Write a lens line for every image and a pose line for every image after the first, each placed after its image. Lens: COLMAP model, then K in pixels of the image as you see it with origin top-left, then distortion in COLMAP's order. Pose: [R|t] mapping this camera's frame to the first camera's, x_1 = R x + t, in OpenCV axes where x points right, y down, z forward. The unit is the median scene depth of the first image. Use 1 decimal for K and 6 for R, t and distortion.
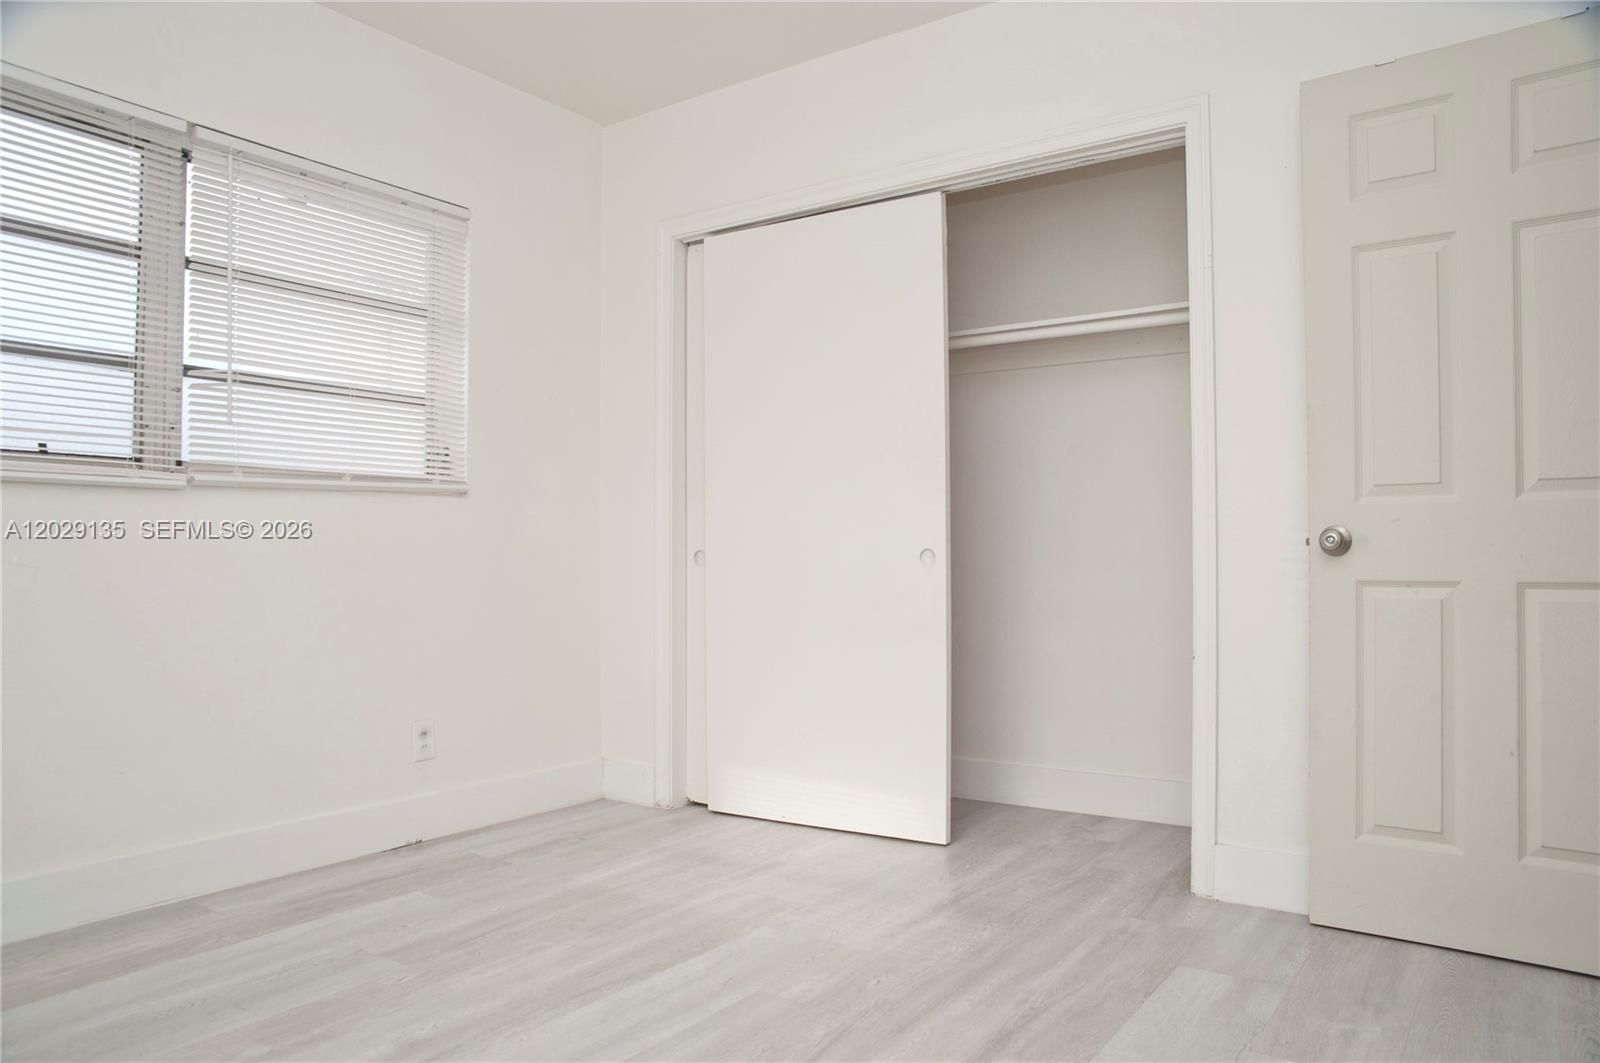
lens RADIAL K [[1113.1, 0, 798.2], [0, 1113.1, 538.2], [0, 0, 1]] dist [-0.107336, 0.086953]
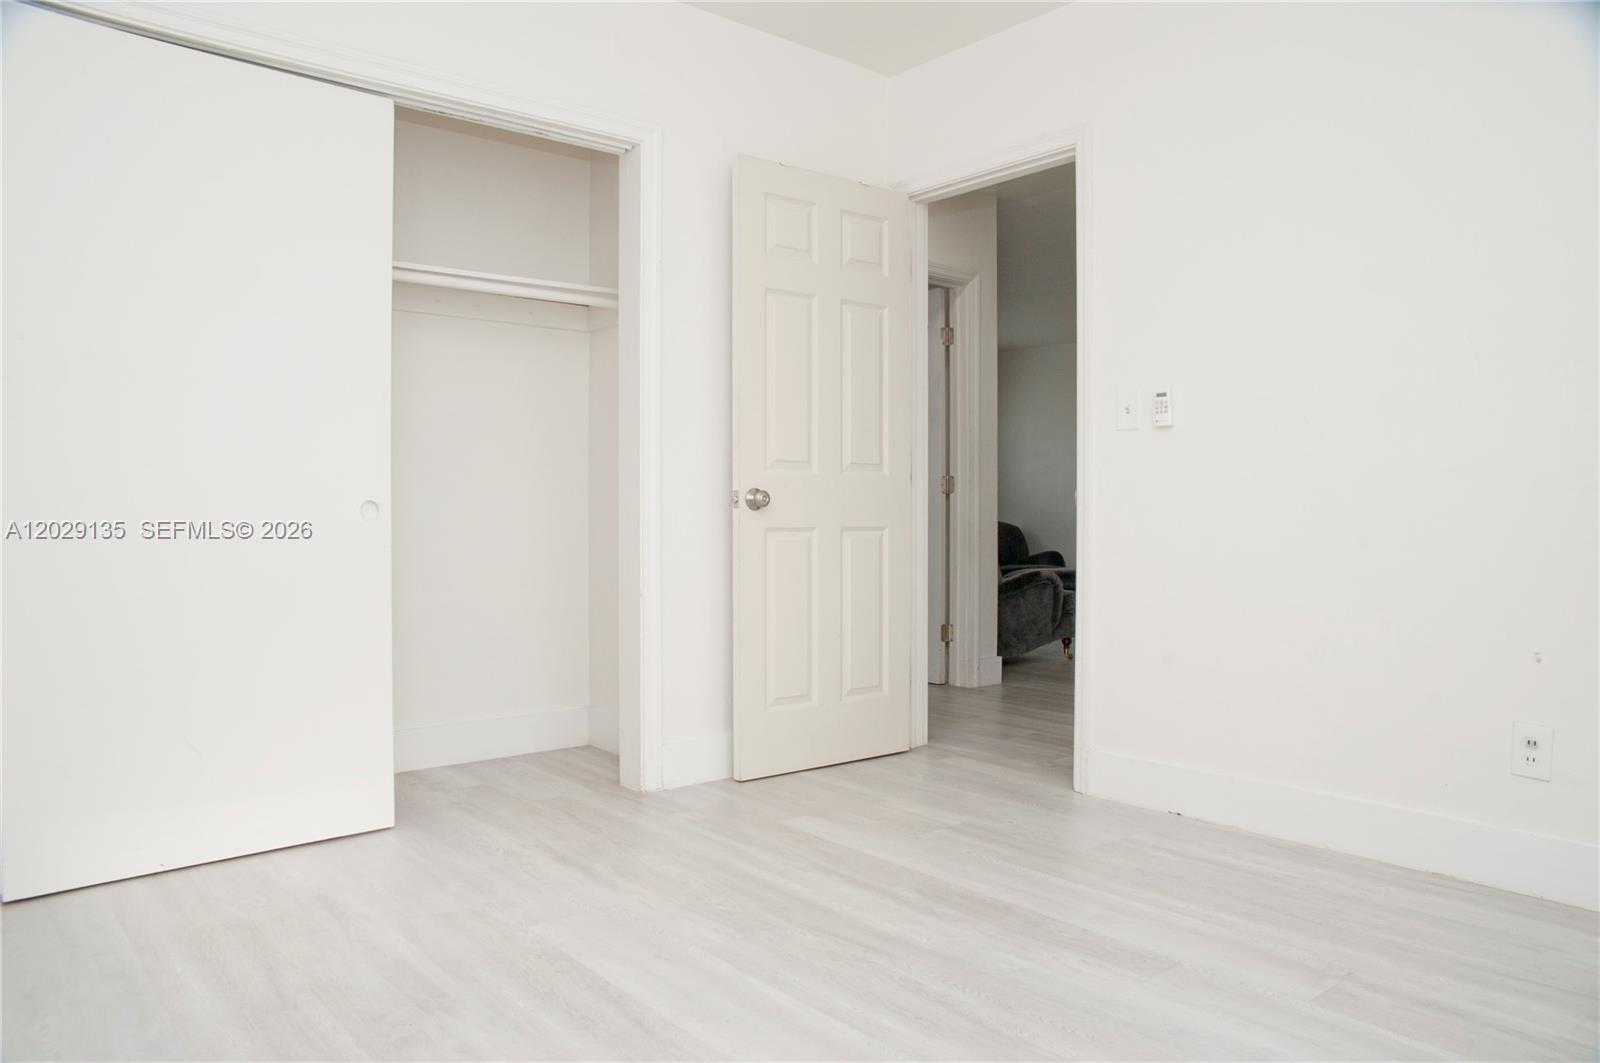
lens RADIAL K [[1113.1, 0, 798.2], [0, 1113.1, 538.2], [0, 0, 1]] dist [-0.107336, 0.086953]
pose [[0.243264, -0.019720, 0.969760, -0.897796], [-0.017165, 0.999549, 0.024632, 0.016891], [-0.969808, -0.022638, 0.242816, 0.636176]]
